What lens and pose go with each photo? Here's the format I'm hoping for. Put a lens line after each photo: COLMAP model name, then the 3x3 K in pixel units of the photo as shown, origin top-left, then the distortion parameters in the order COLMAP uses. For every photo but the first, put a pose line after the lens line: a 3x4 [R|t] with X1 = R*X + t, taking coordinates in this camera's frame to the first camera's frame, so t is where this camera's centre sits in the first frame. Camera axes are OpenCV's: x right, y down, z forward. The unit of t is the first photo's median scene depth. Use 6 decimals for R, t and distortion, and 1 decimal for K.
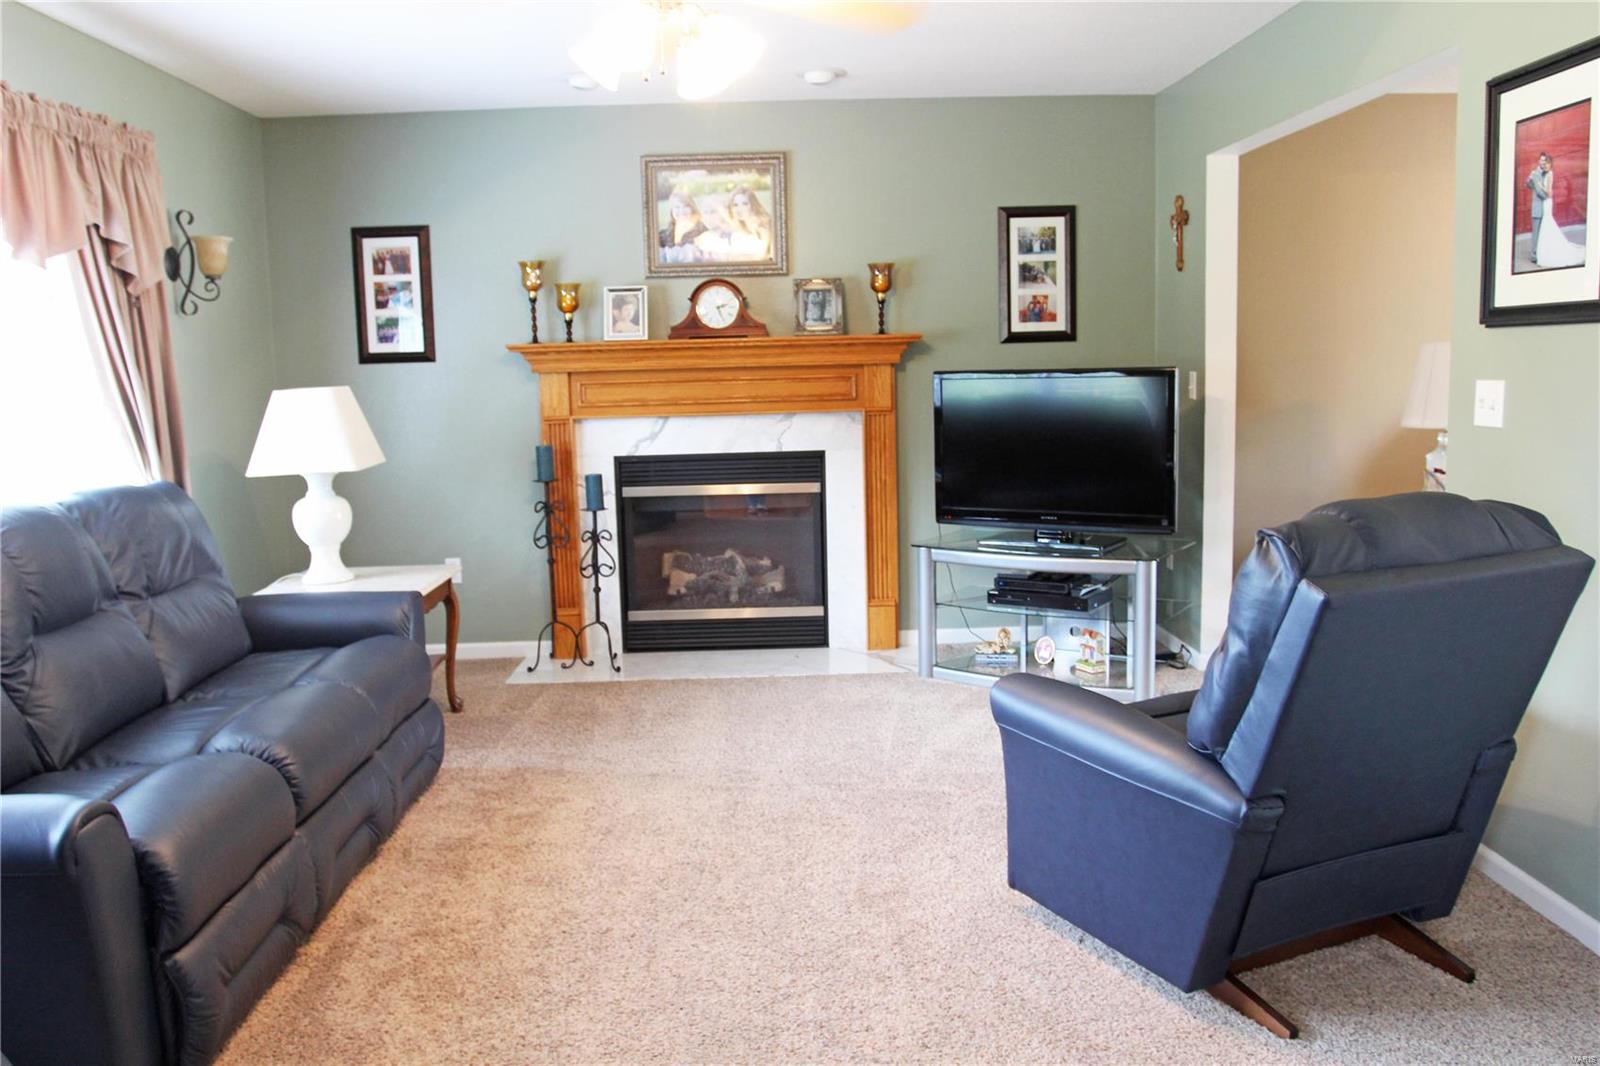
lens RADIAL K [[1254.4, 0, 801.9], [0, 1254.4, 533.6], [0, 0, 1]] dist [-0.088301, 0.048826]
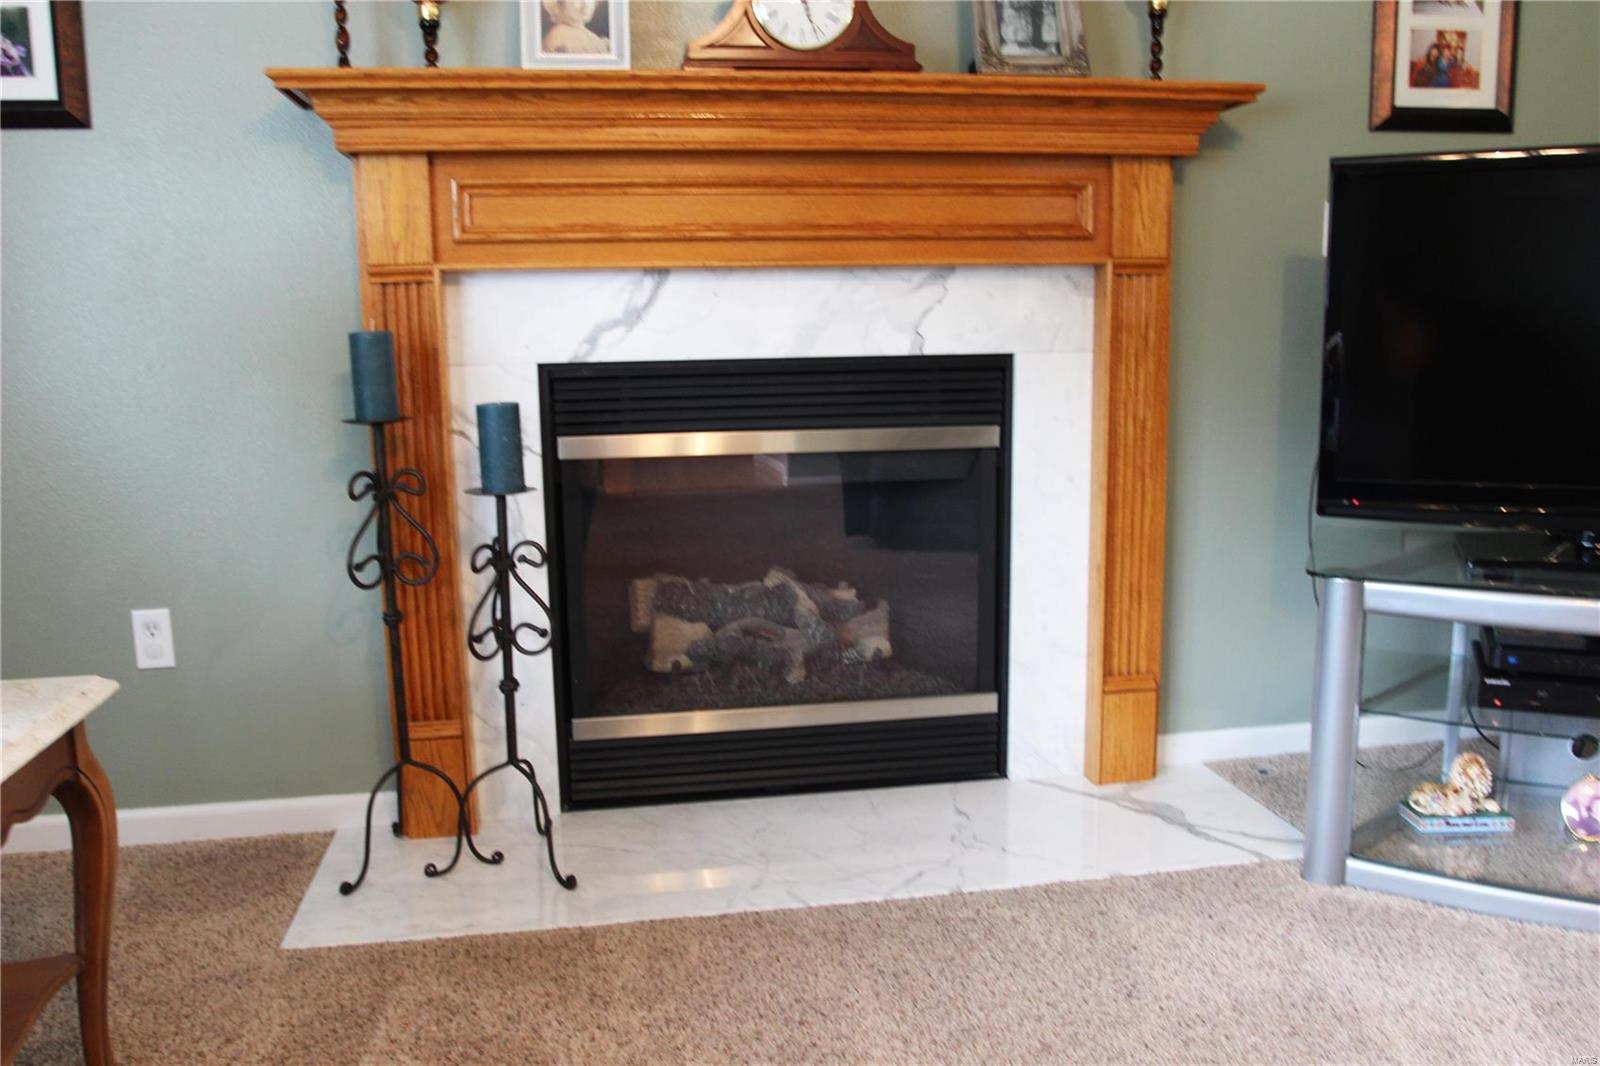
lens RADIAL K [[1254.4, 0, 797.0], [0, 1254.4, 533.7], [0, 0, 1]] dist [-0.088301, 0.048826]
pose [[0.990451, -0.014667, 0.137084, -0.122979], [0.010596, 0.999482, 0.030378, -0.016294], [-0.137459, -0.028635, 0.990094, 0.571315]]
